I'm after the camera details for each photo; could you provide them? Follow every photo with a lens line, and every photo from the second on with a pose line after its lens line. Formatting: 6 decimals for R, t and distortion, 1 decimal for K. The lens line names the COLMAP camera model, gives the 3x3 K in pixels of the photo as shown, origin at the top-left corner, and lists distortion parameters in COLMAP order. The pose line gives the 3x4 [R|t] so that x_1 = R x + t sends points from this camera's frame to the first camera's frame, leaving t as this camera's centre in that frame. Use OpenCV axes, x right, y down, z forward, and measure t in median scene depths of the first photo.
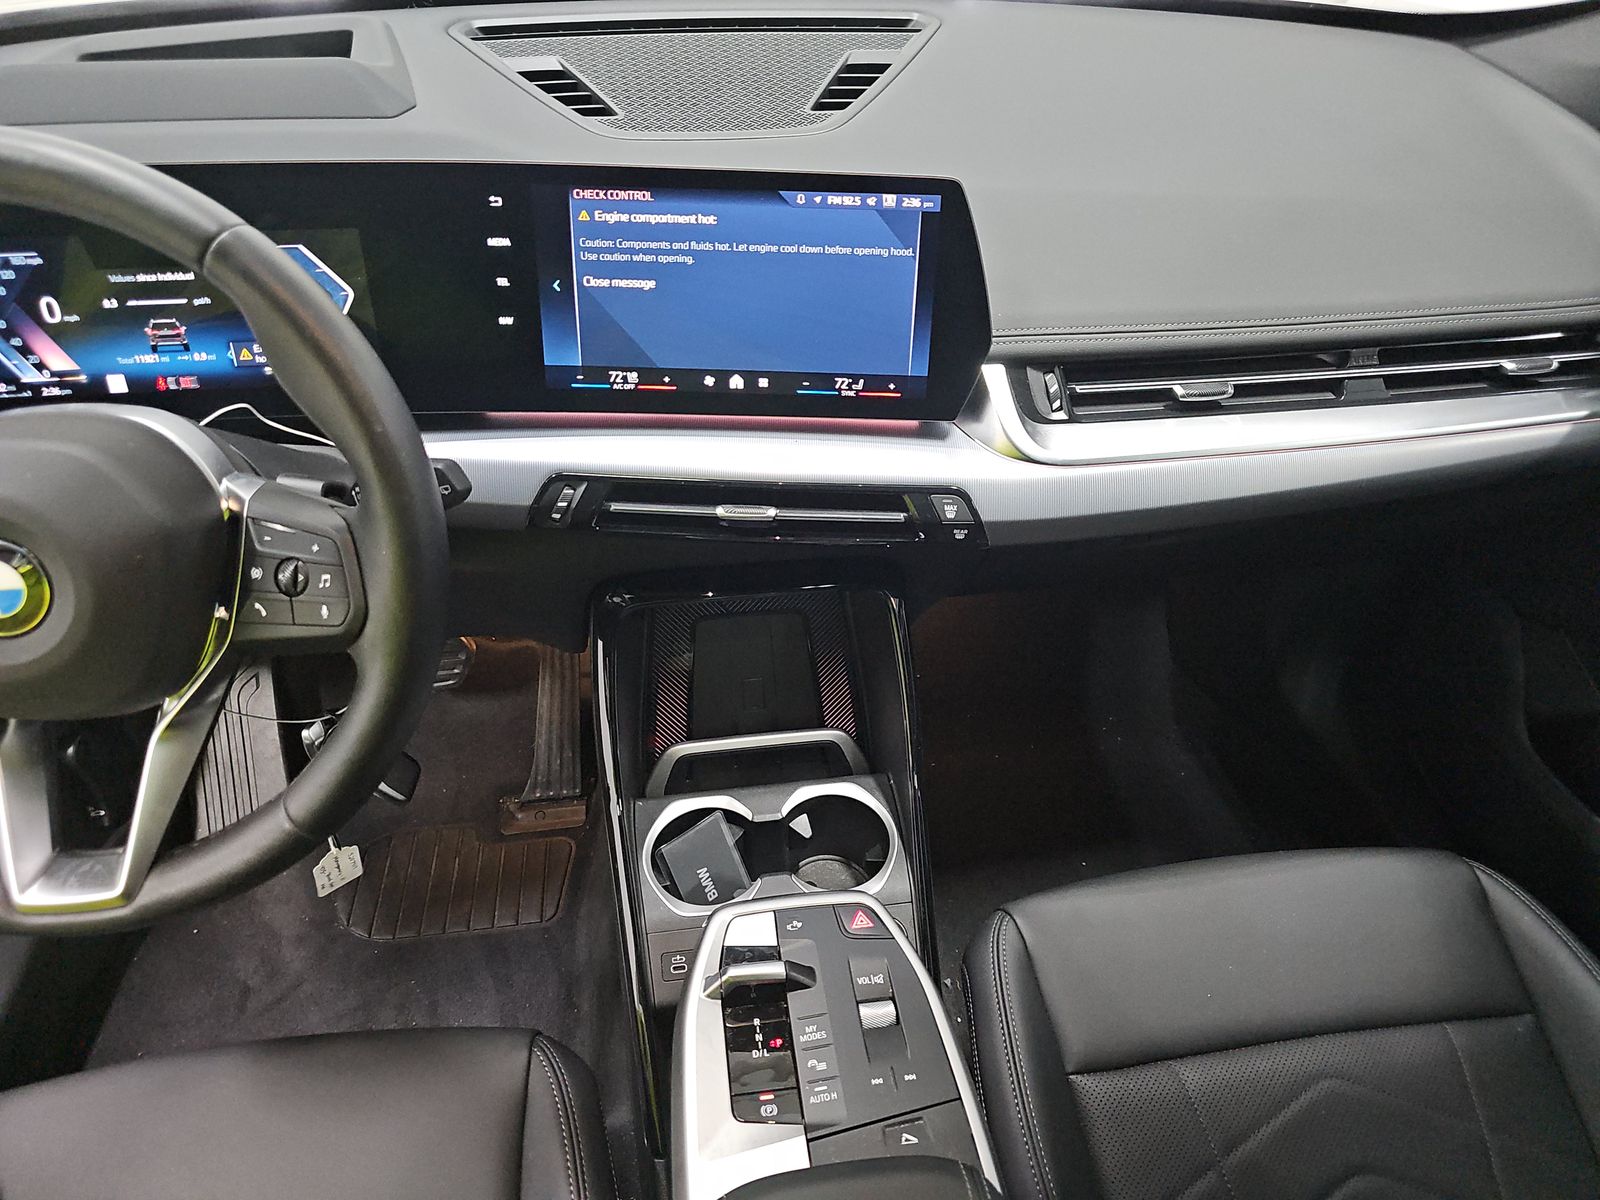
lens RADIAL K [[1047.7, 0, 800.0], [0, 1047.7, 600.0], [0, 0, 1]] dist [0.061169, -0.055320]
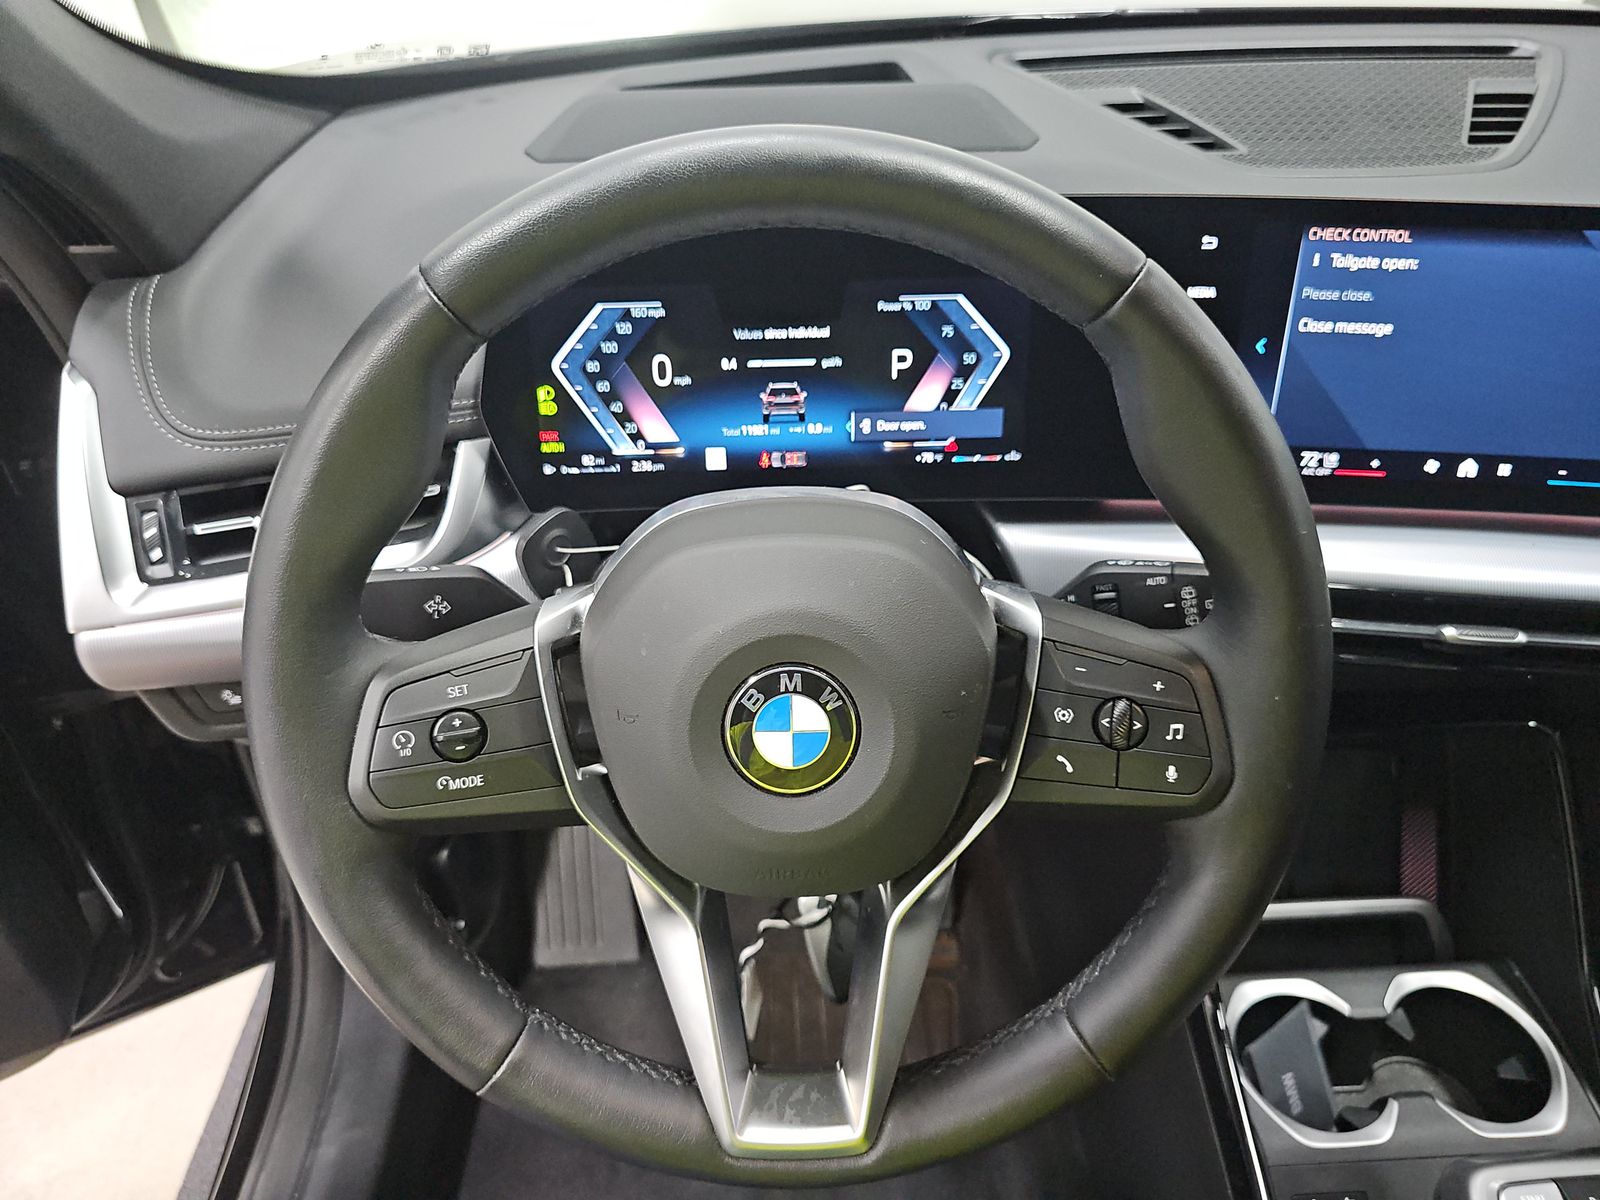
lens RADIAL K [[1076.0, 0, 800.0], [0, 1076.0, 600.0], [0, 0, 1]] dist [0.049111, -0.052441]
pose [[0.996371, 0.033011, -0.078454, -0.509982], [-0.038402, 0.996930, -0.068228, -0.037588], [0.075960, 0.070993, 0.994580, 0.172448]]
